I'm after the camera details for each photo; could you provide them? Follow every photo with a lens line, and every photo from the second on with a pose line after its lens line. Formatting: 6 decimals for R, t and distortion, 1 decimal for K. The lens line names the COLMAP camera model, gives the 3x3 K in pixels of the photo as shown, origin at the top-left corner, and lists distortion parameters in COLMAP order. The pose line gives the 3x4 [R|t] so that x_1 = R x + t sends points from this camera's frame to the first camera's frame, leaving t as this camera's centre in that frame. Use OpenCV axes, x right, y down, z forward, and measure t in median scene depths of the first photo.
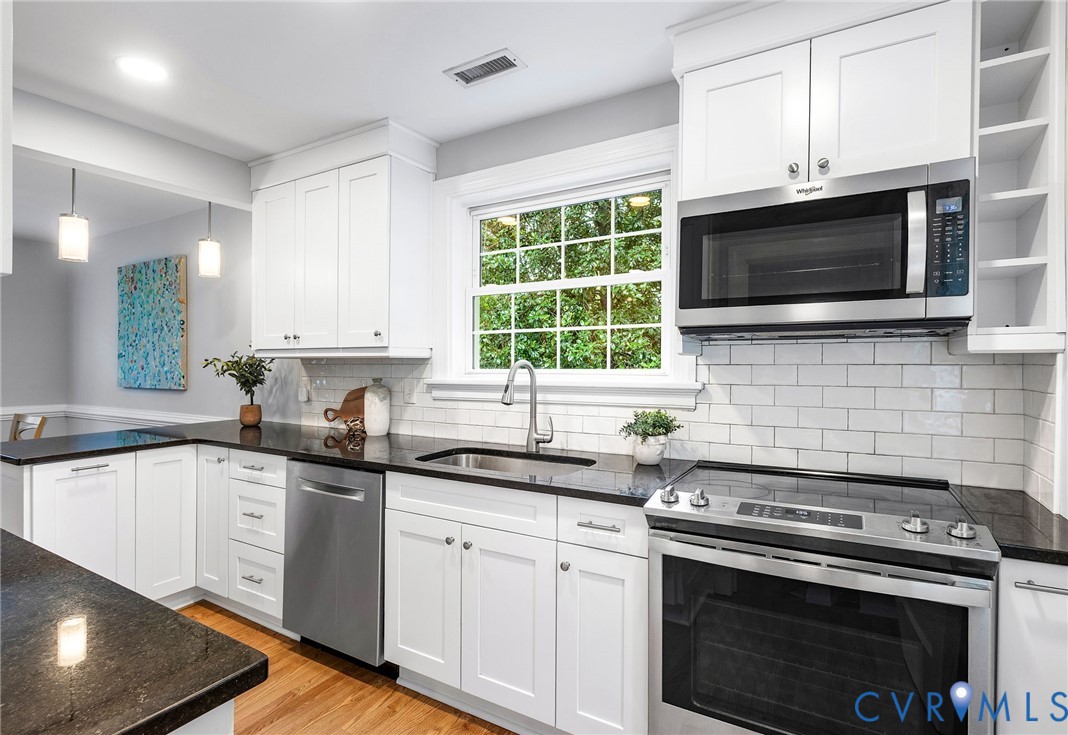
lens RADIAL K [[525.2, 0, 533.8], [0, 525.2, 369.5], [0, 0, 1]] dist [-0.001801, -0.000069]
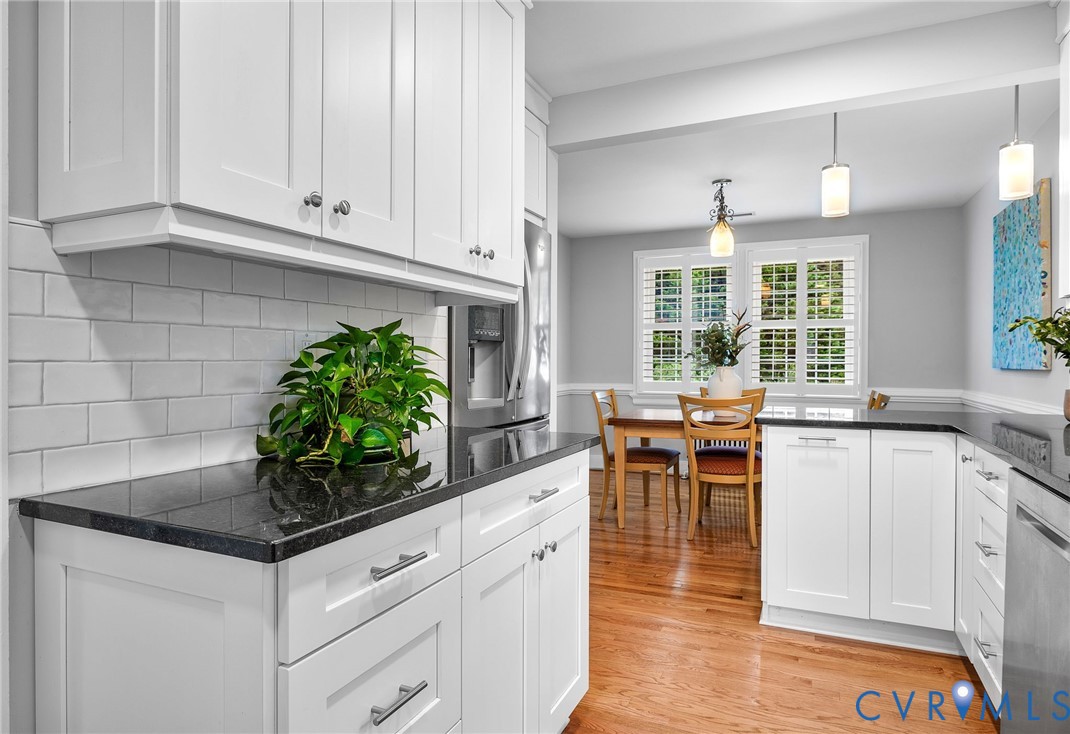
lens RADIAL K [[648.9, 0, 533.4], [0, 648.9, 359.6], [0, 0, 1]] dist [0.000257, -0.000997]
pose [[0.108318, -0.001506, -0.994115, 0.120877], [-0.011434, 0.999931, -0.002761, 0.034717], [0.994051, 0.011666, 0.108293, 0.225952]]
